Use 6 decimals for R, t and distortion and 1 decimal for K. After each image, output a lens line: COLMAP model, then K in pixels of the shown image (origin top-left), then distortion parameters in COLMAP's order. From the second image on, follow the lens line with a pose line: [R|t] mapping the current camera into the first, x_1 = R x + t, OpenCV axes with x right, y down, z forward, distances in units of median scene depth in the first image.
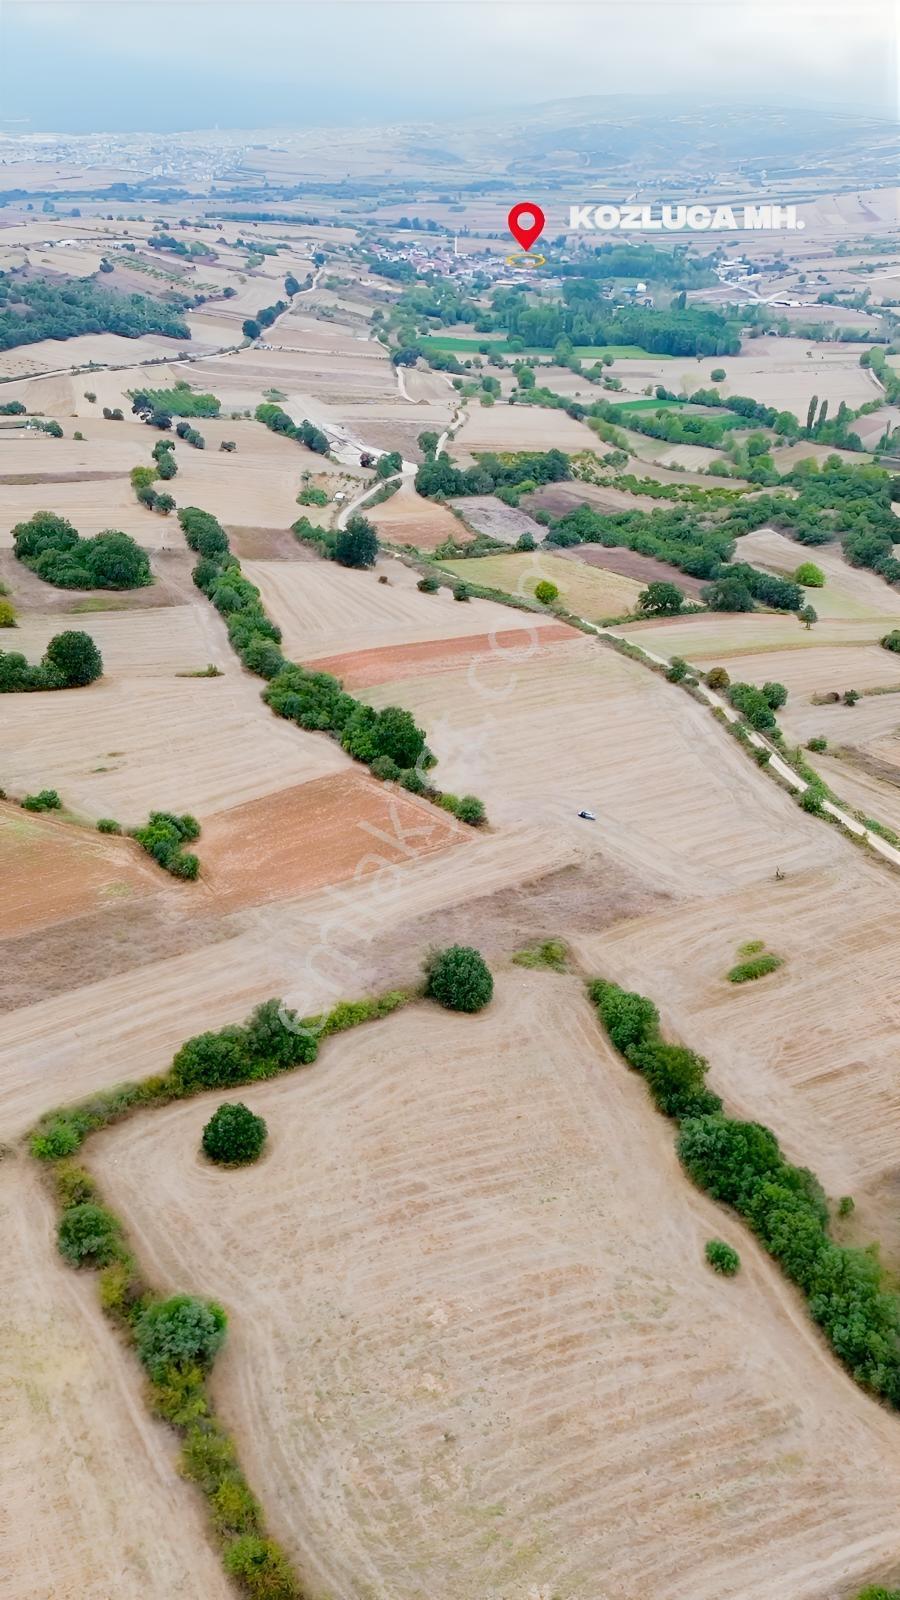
lens RADIAL K [[1181.9, 0, 448.8], [0, 1181.9, 794.6], [0, 0, 1]] dist [0.068561, -0.058996]
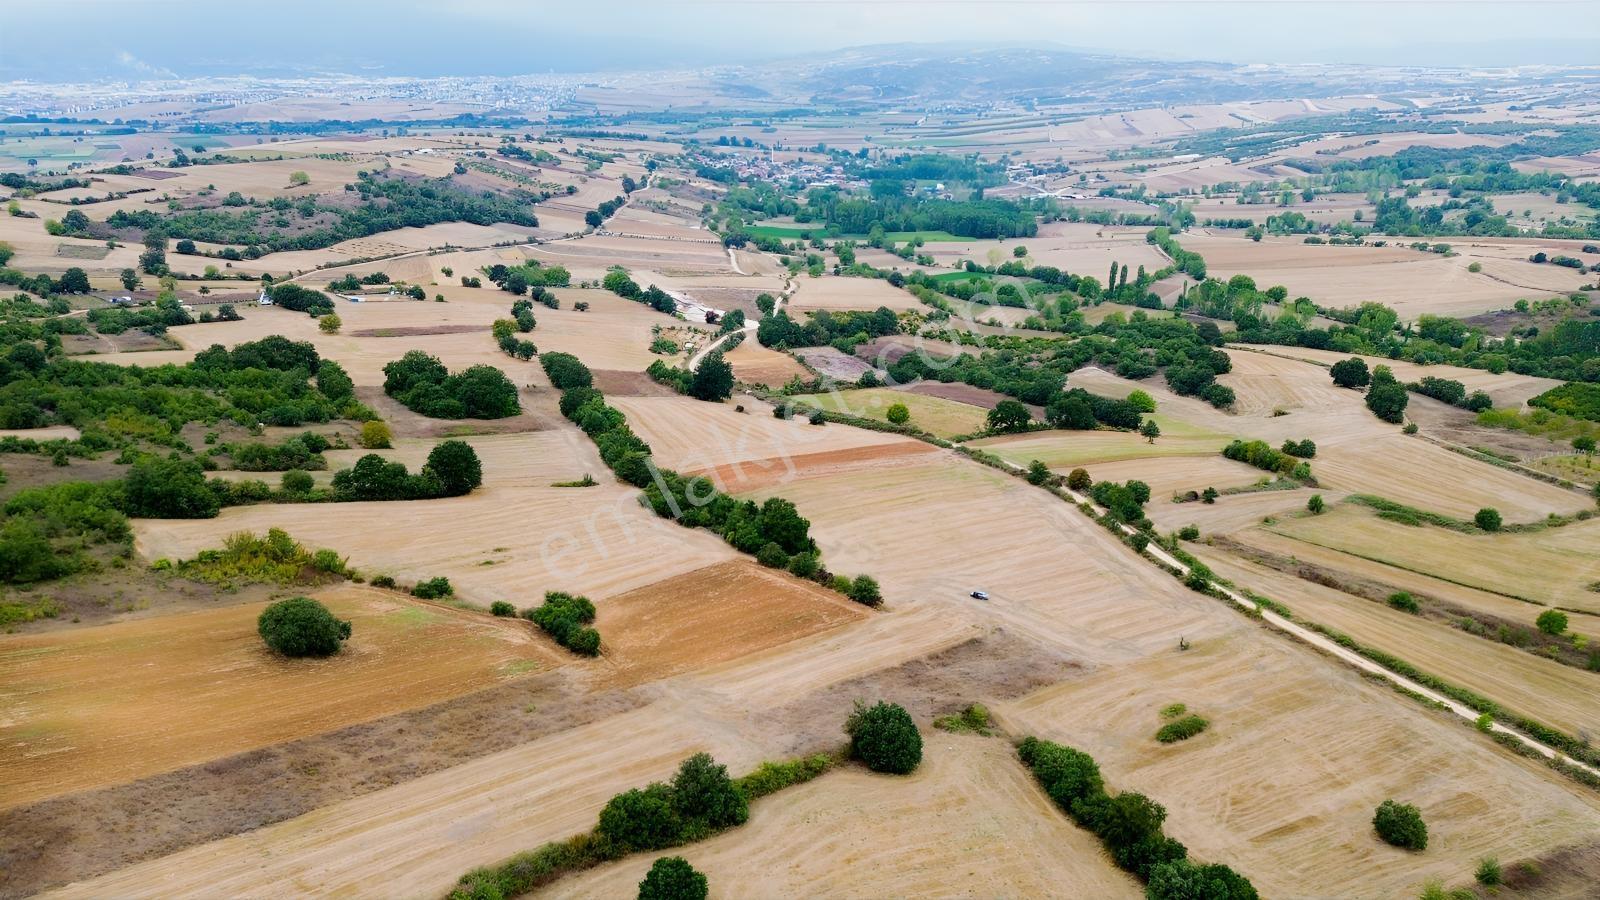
lens RADIAL K [[1131.0, 0, 799.2], [0, 1131.0, 449.4], [0, 0, 1]] dist [0.075492, -0.076213]
pose [[0.999274, -0.020409, 0.032180, -0.038123], [0.026053, 0.982186, -0.186097, 0.042734], [-0.027809, 0.186800, 0.982004, 0.026657]]
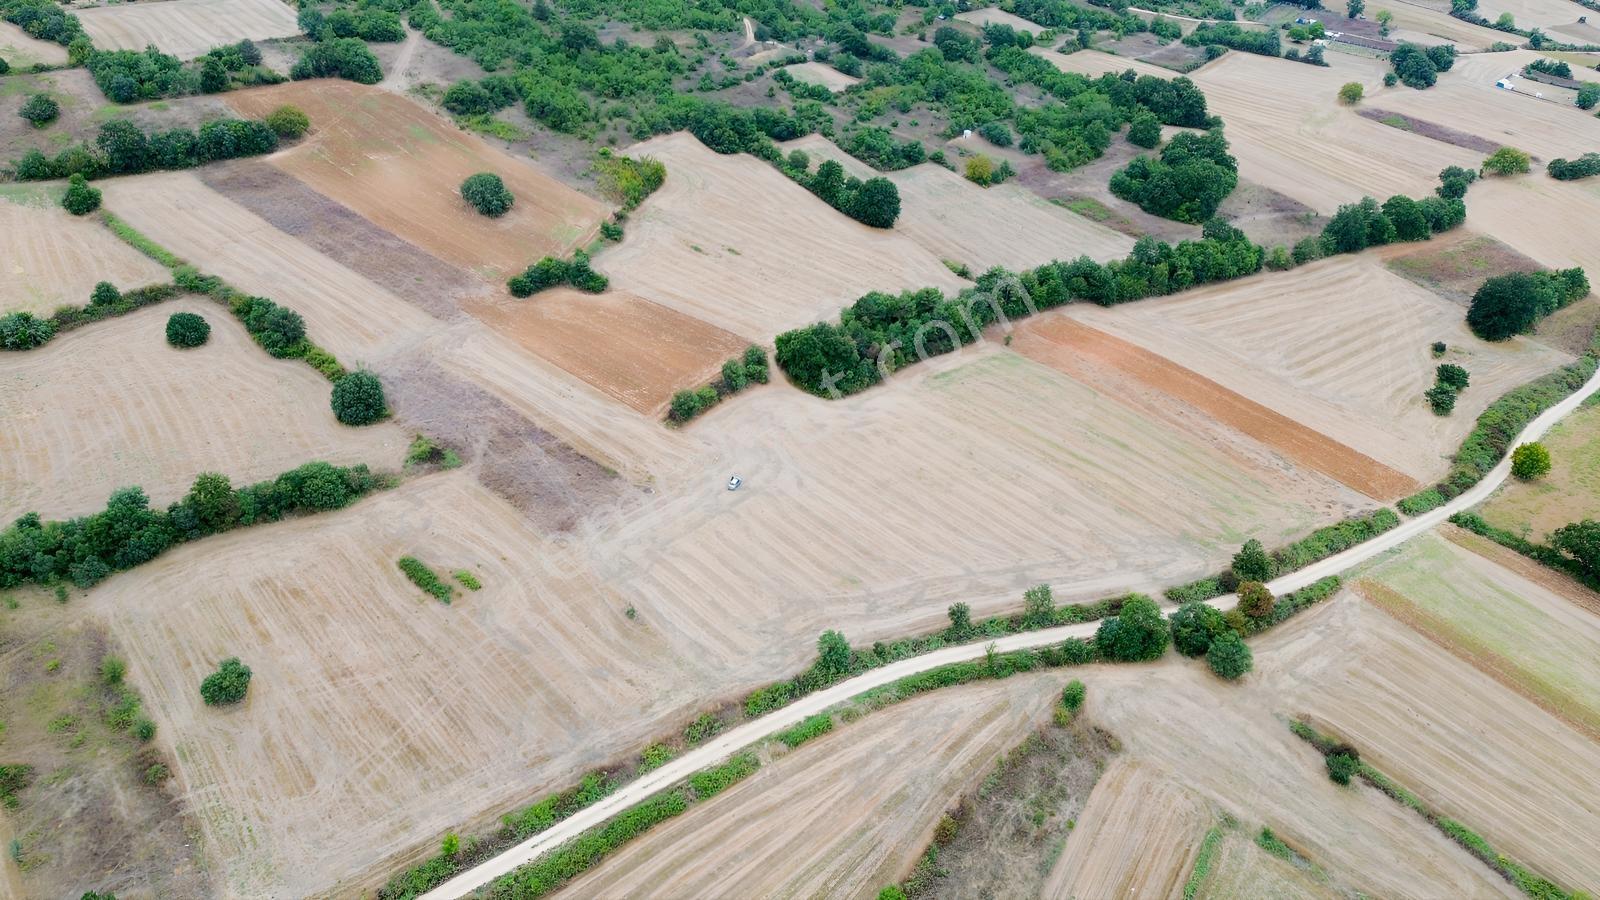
lens RADIAL K [[1131.0, 0, 799.2], [0, 1131.0, 449.4], [0, 0, 1]] dist [0.075492, -0.076213]
pose [[0.206910, 0.521937, -0.827509, 0.517295], [-0.483304, 0.789932, 0.377391, -0.221474], [0.850650, 0.321852, 0.415699, 0.405268]]
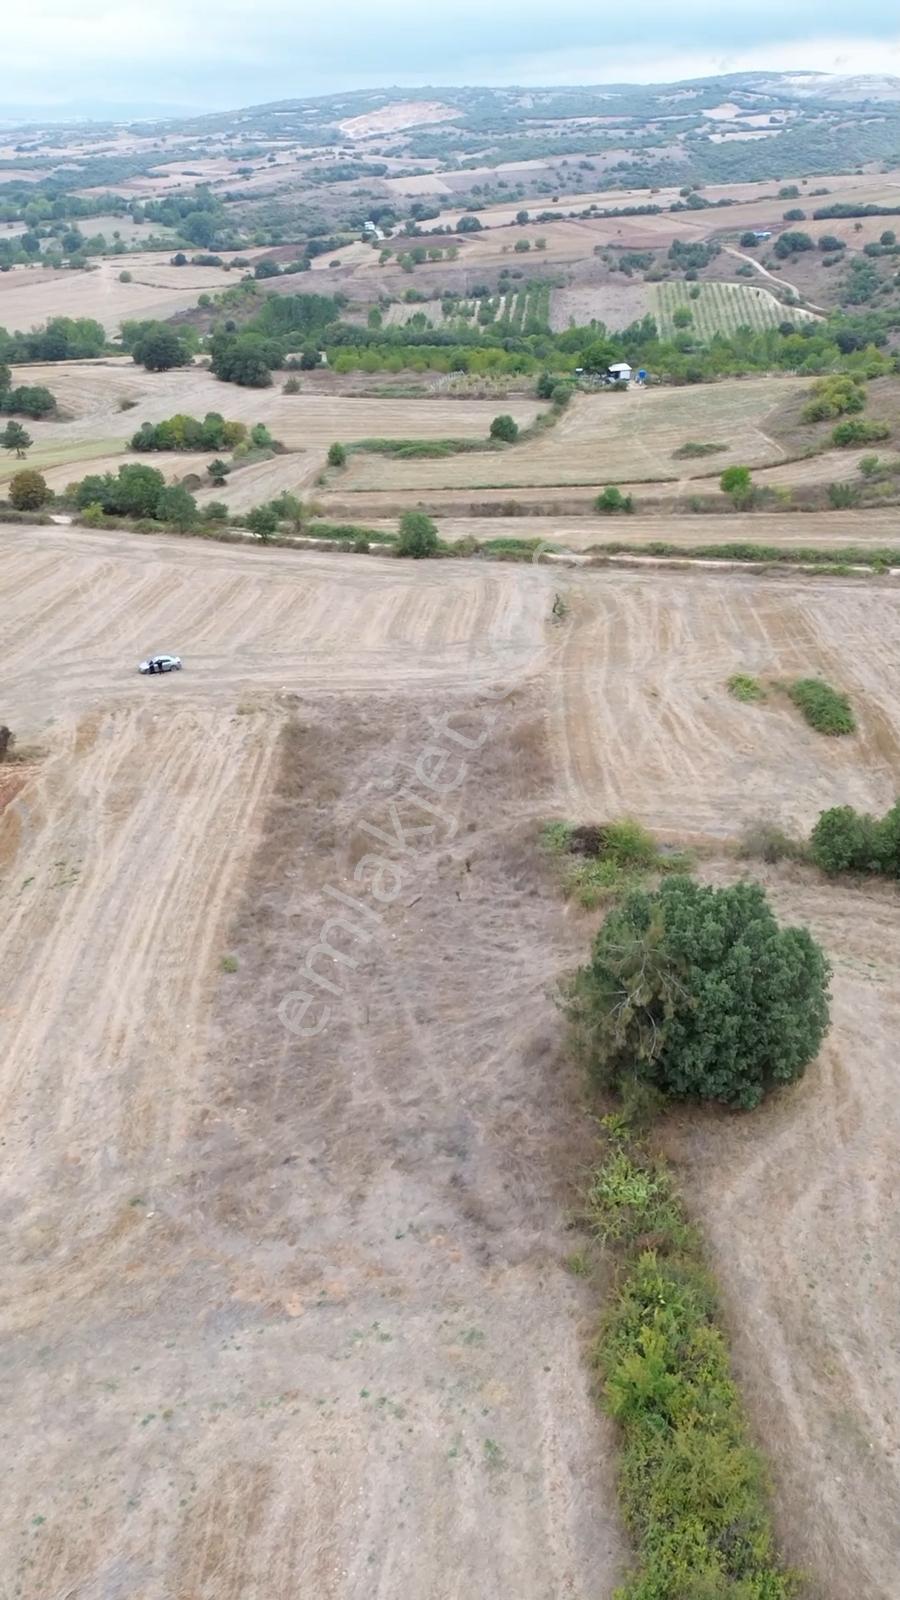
lens RADIAL K [[1181.9, 0, 448.8], [0, 1181.9, 794.6], [0, 0, 1]] dist [0.068561, -0.058996]
pose [[0.612287, -0.393015, 0.686035, -0.089145], [0.398204, 0.902904, 0.161857, 0.019751], [-0.683036, 0.174079, 0.709337, 0.371260]]
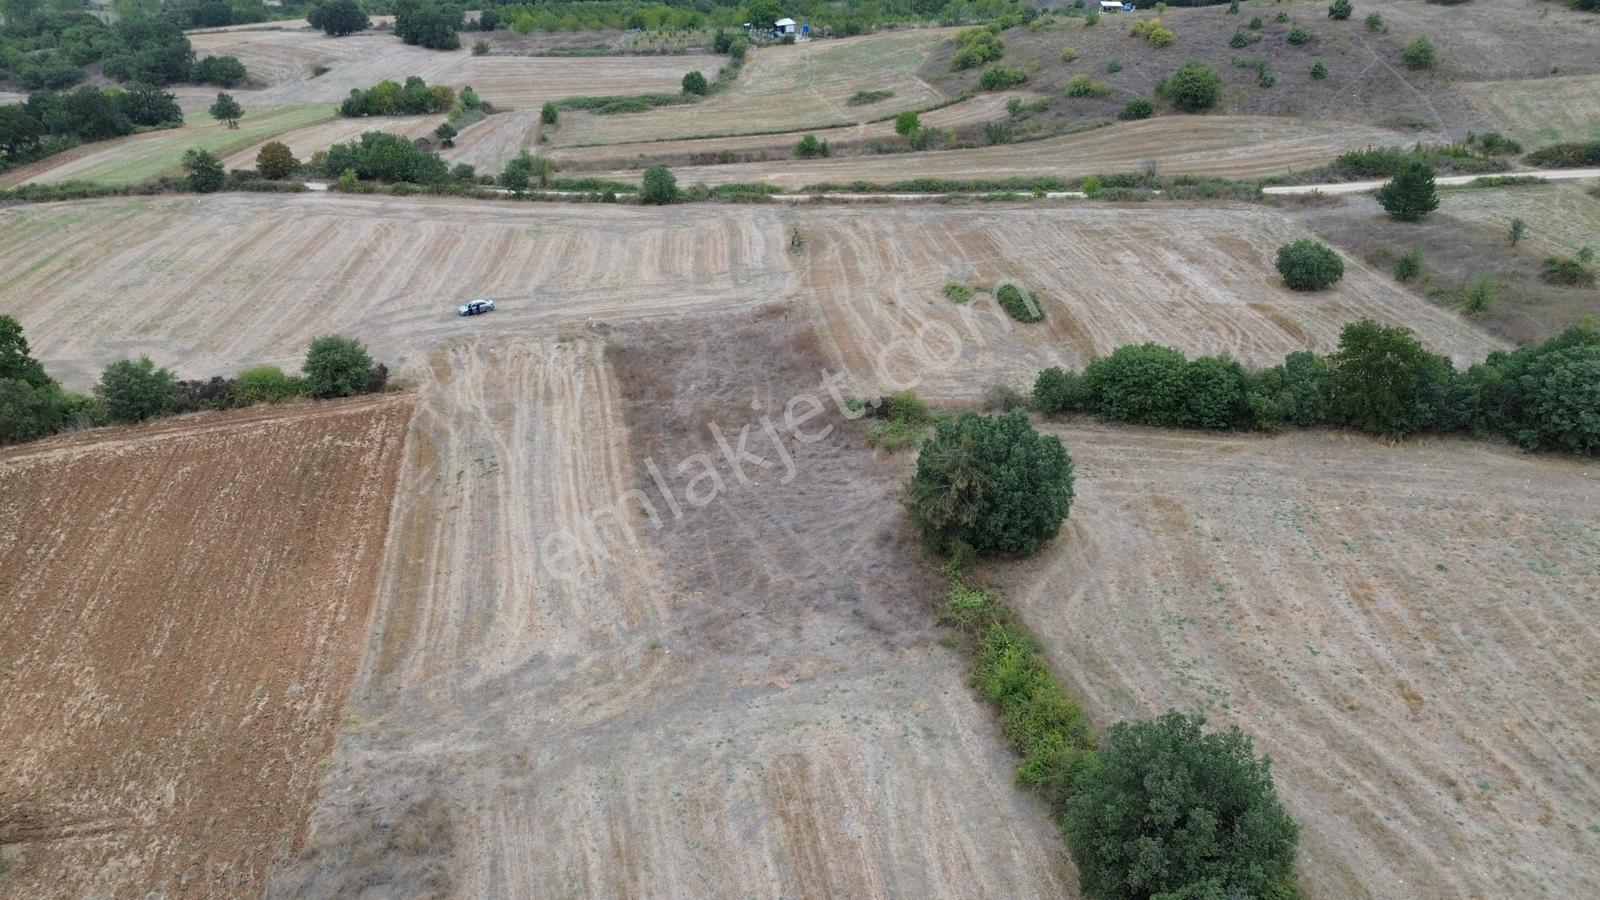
lens RADIAL K [[1131.0, 0, 799.2], [0, 1131.0, 449.4], [0, 0, 1]] dist [0.075492, -0.076213]
pose [[0.465512, -0.456668, 0.758125, -0.144071], [0.443891, 0.861539, 0.246398, 0.006206], [-0.765676, 0.221824, 0.603767, 0.358328]]
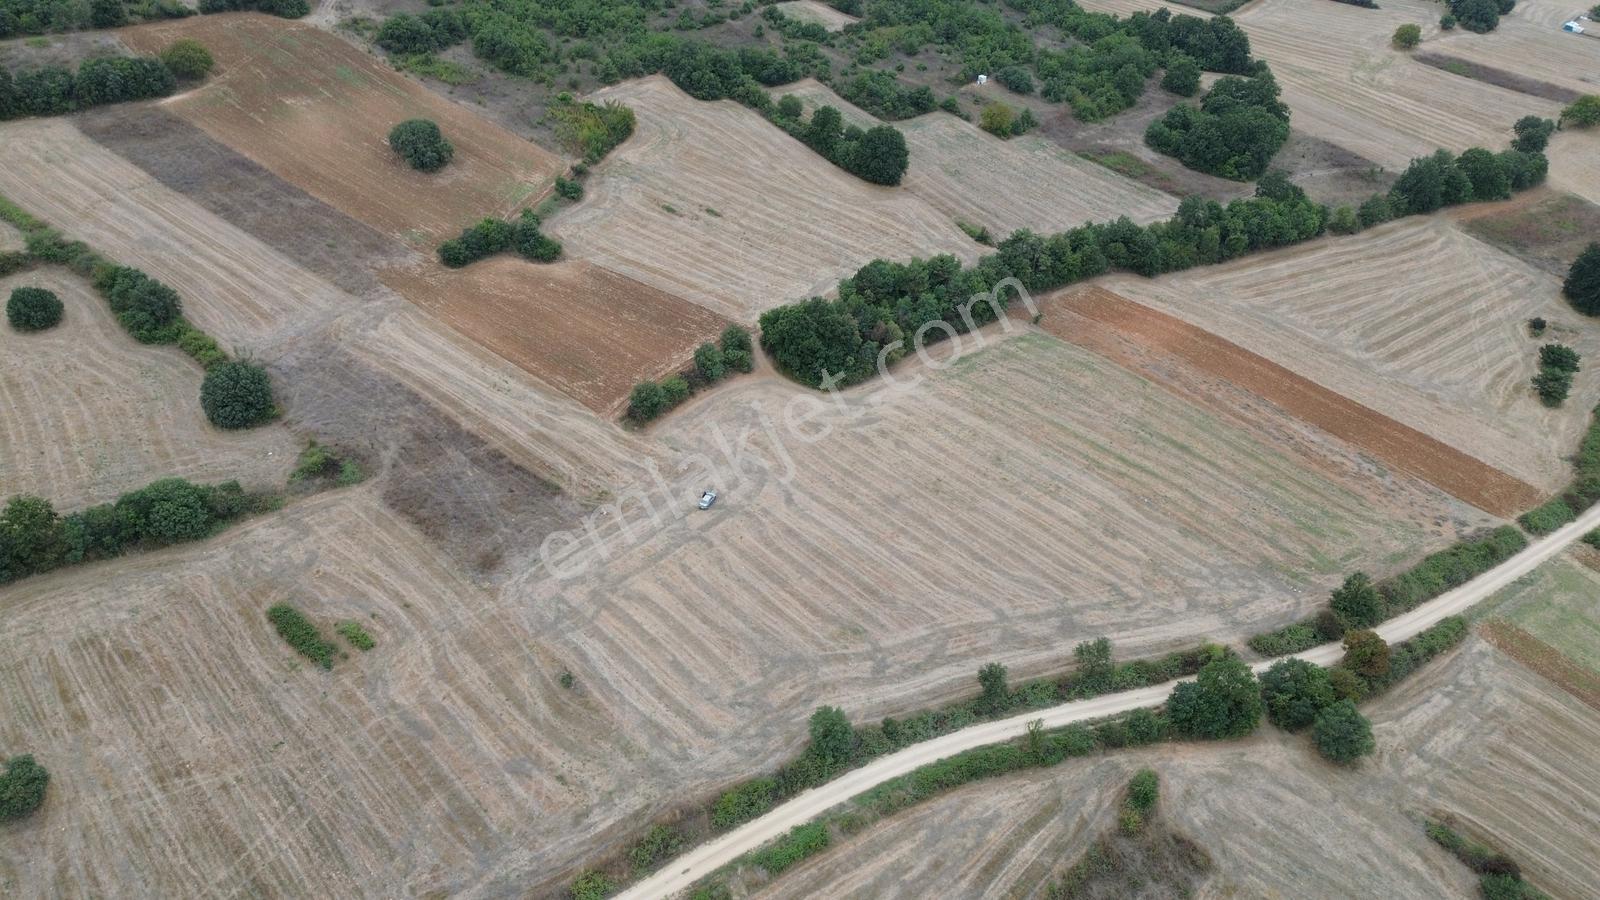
lens RADIAL K [[1131.0, 0, 799.2], [0, 1131.0, 449.4], [0, 0, 1]] dist [0.075492, -0.076213]
pose [[0.209433, 0.544652, -0.812091, 0.421339], [-0.482732, 0.779837, 0.398526, -0.195146], [0.850357, 0.308558, 0.426245, 0.447906]]
